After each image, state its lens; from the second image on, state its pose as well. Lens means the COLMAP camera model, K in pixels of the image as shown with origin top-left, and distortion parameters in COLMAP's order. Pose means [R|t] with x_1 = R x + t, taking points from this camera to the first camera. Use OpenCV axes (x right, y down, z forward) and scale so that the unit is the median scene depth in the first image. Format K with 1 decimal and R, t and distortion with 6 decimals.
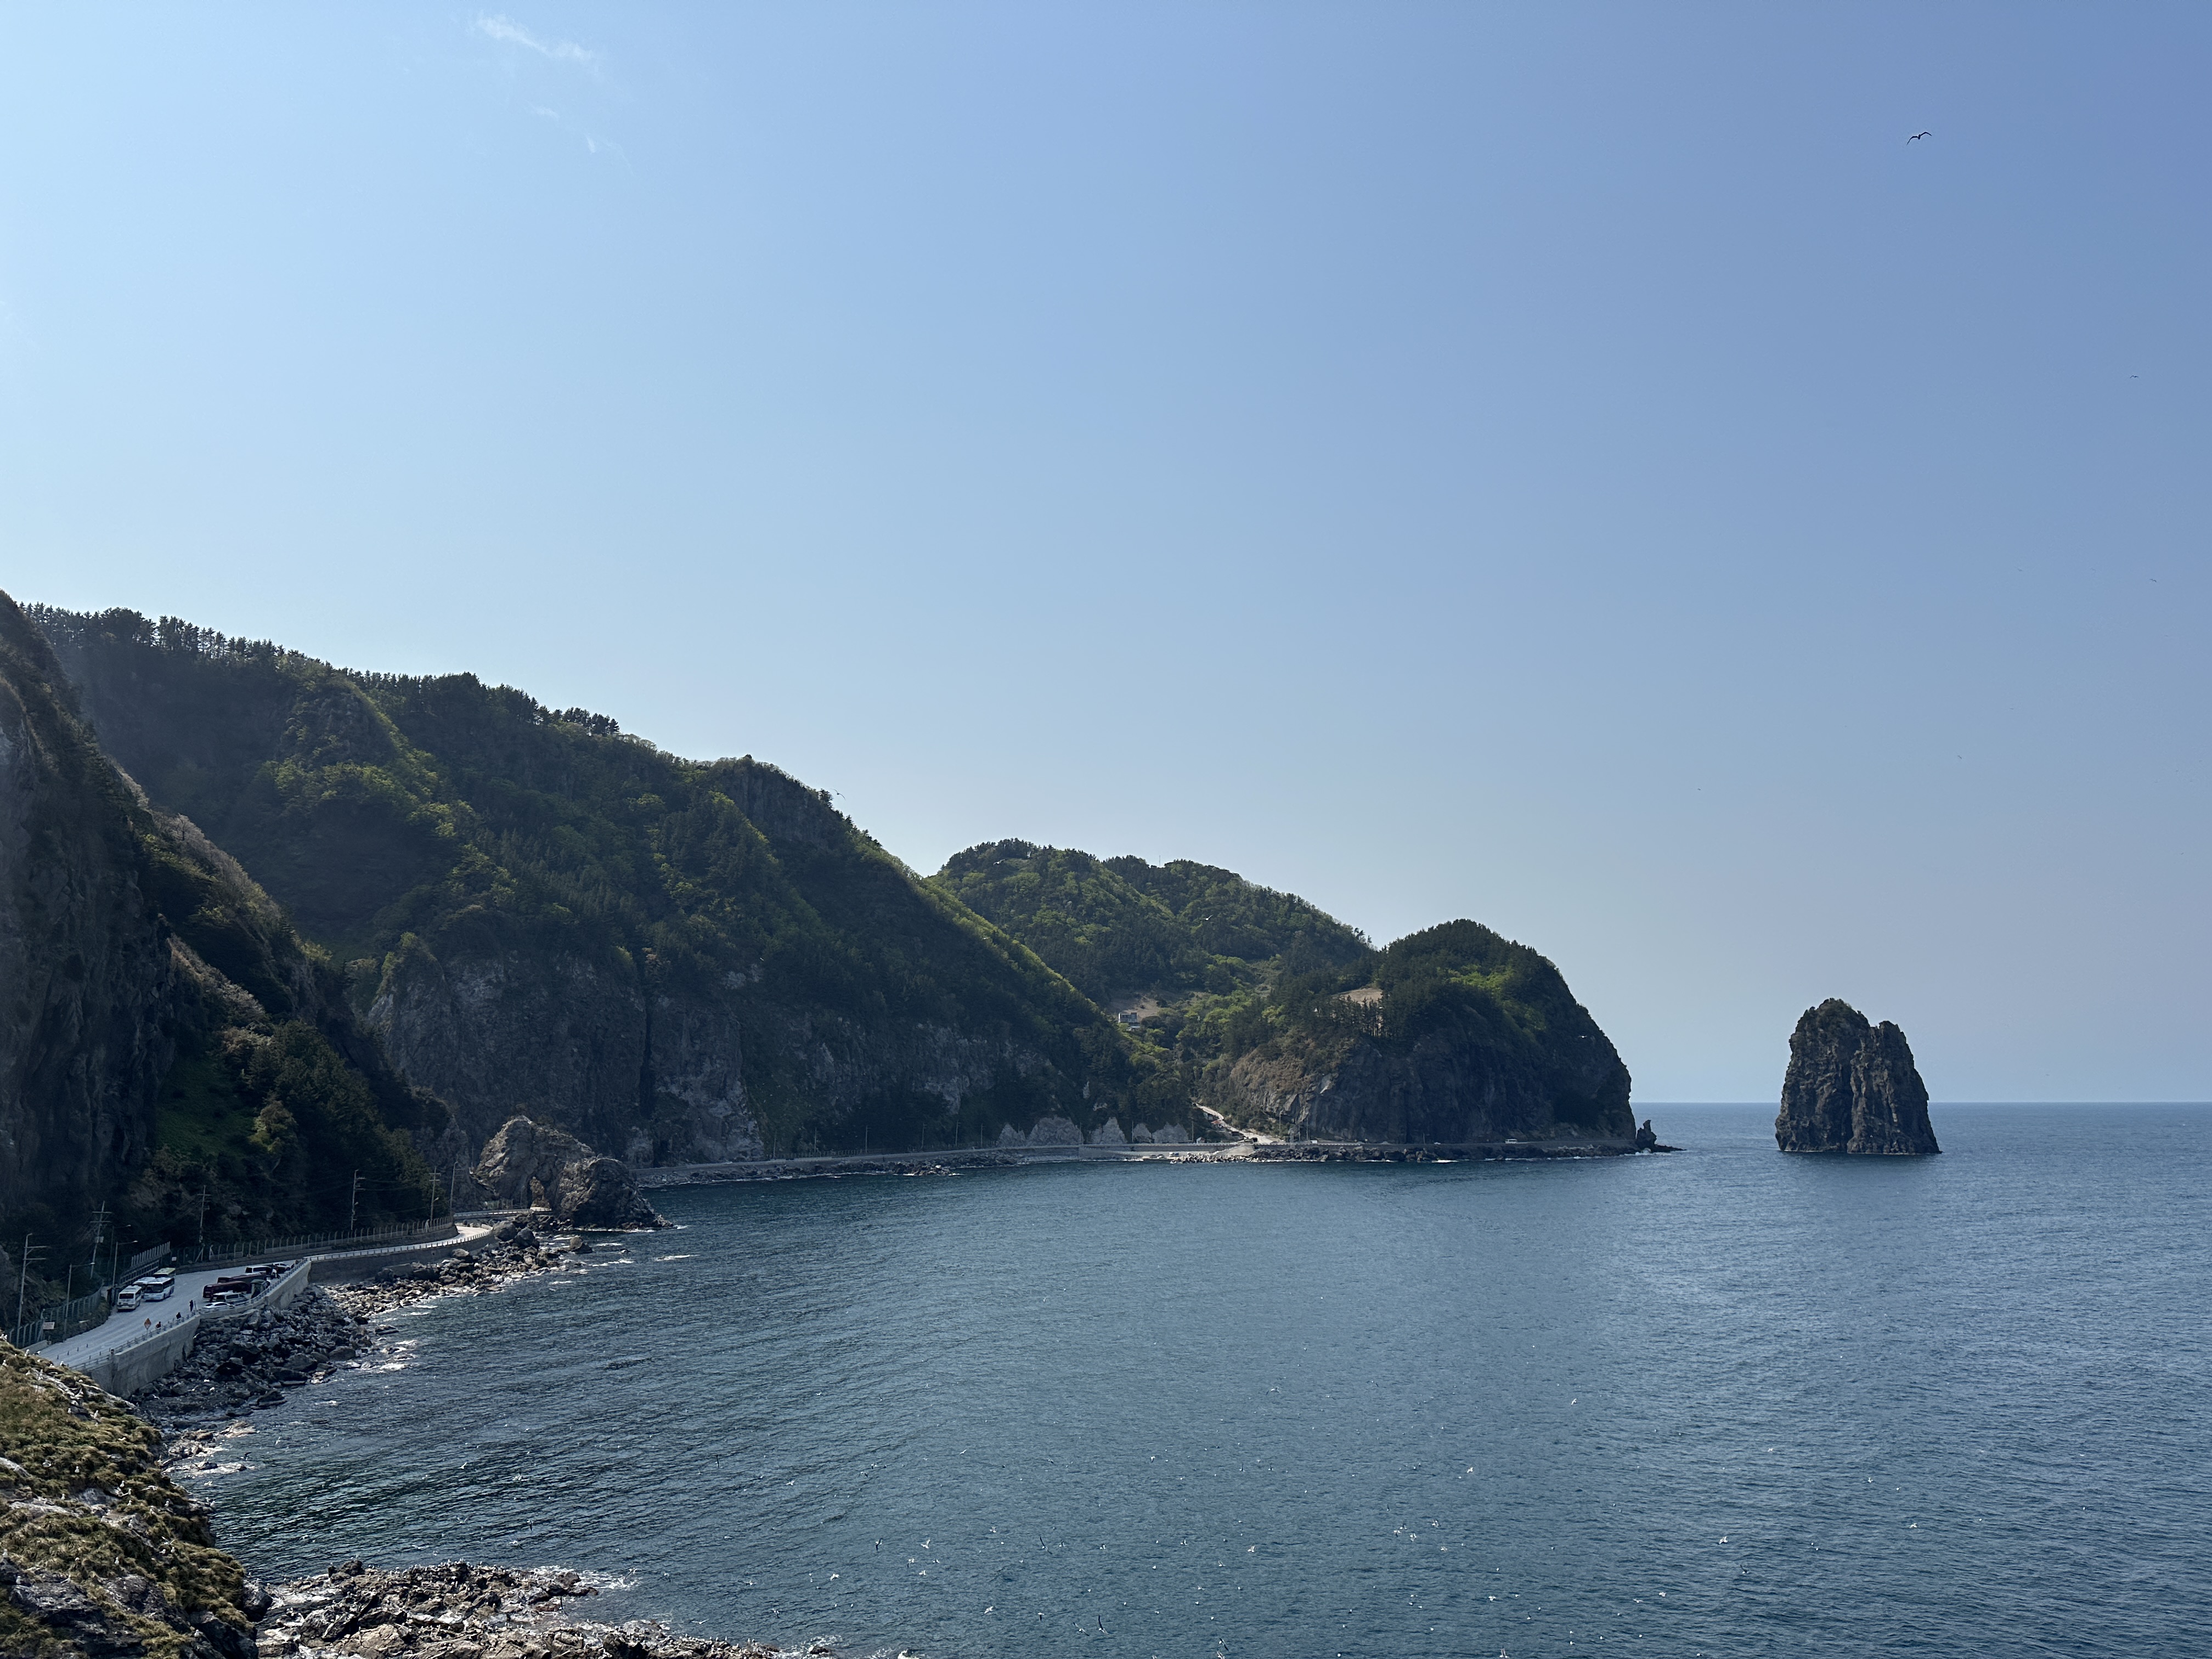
lens RADIAL K [[1482.5, 0, 1112.0], [0, 1482.5, 842.4], [0, 0, 1]] dist [0.047299, -0.083222]
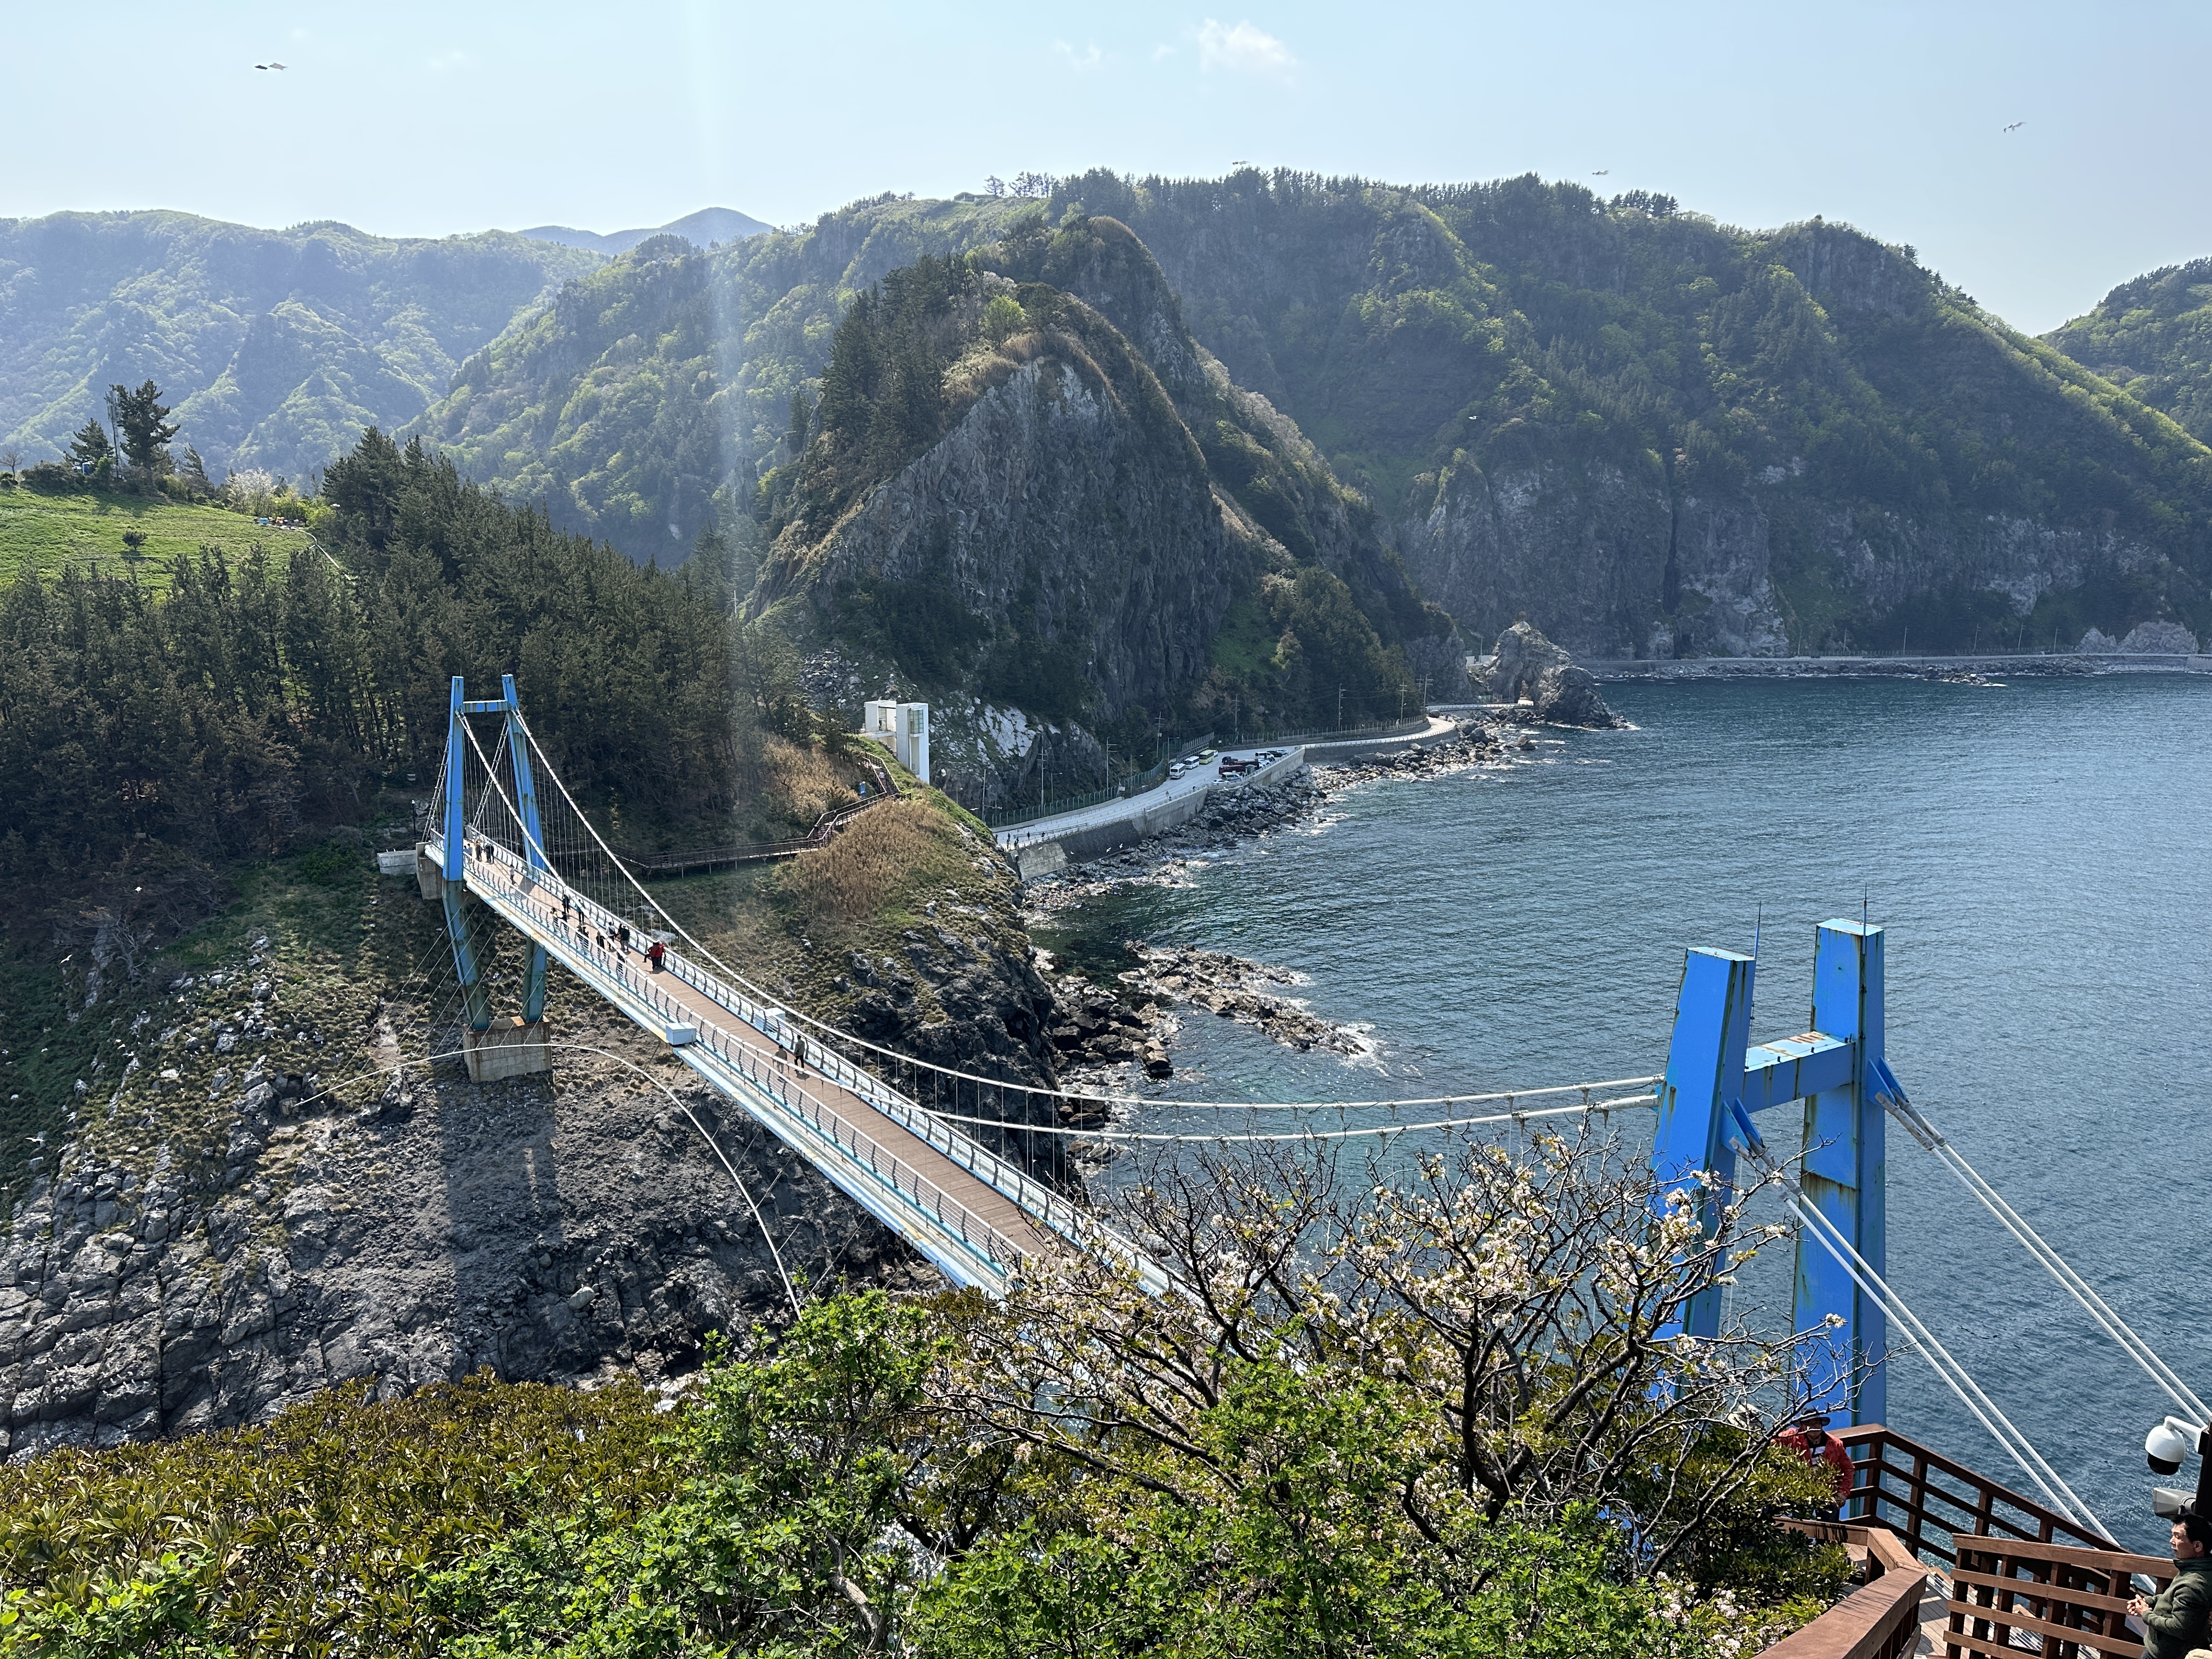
lens RADIAL K [[1482.5, 0, 1112.0], [0, 1482.5, 842.4], [0, 0, 1]] dist [0.047299, -0.083222]
pose [[0.750394, 0.137217, -0.646592, 0.100062], [0.102352, 0.942295, 0.318753, -0.041849], [0.653019, -0.305370, 0.693048, -0.057204]]
